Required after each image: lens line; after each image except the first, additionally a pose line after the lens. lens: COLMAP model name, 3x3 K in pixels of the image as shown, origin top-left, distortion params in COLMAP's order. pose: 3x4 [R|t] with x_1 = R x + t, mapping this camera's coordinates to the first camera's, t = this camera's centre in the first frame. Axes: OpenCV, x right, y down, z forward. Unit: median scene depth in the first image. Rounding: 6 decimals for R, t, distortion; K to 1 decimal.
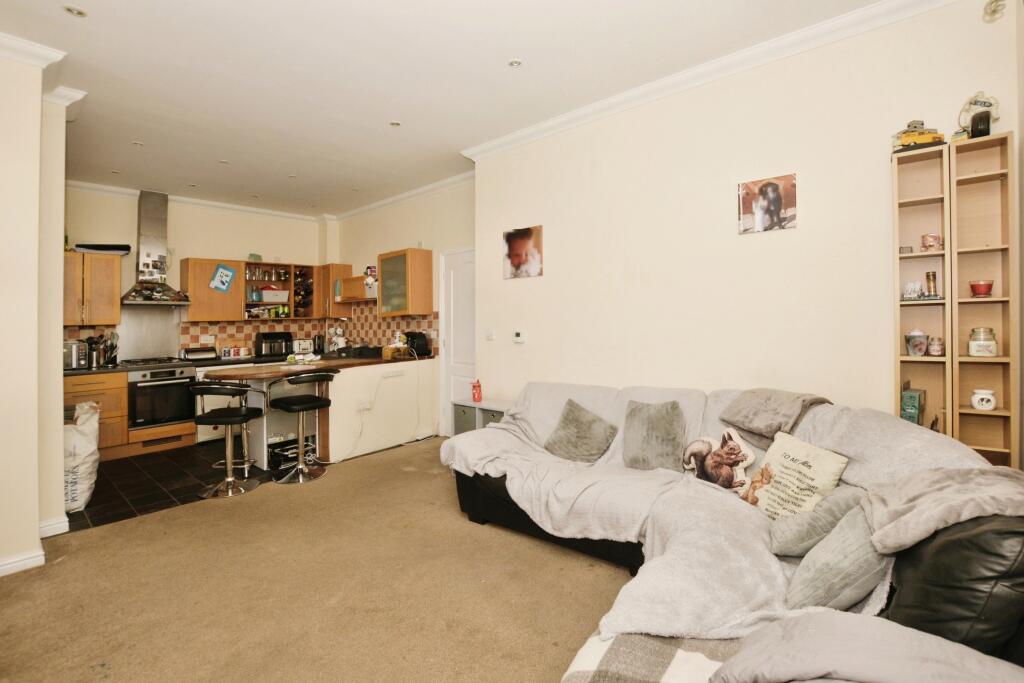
lens RADIAL K [[438.2, 0, 474.7], [0, 438.2, 331.7], [0, 0, 1]] dist [-0.000295, -0.000256]
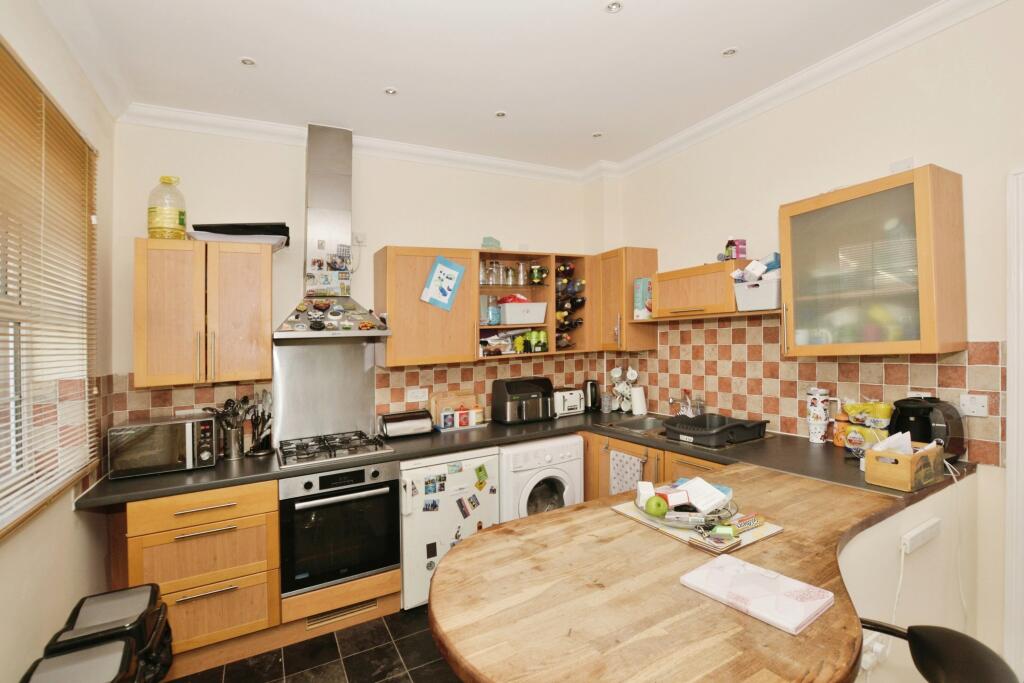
lens RADIAL K [[461.1, 0, 512.0], [0, 461.1, 341.5], [0, 0, 1]] dist [0.000138, 0.000010]
pose [[0.948195, -0.013433, -0.317406, -0.314582], [0.010315, 0.999881, -0.011500, -0.043134], [0.317523, 0.007630, 0.948220, 0.491133]]
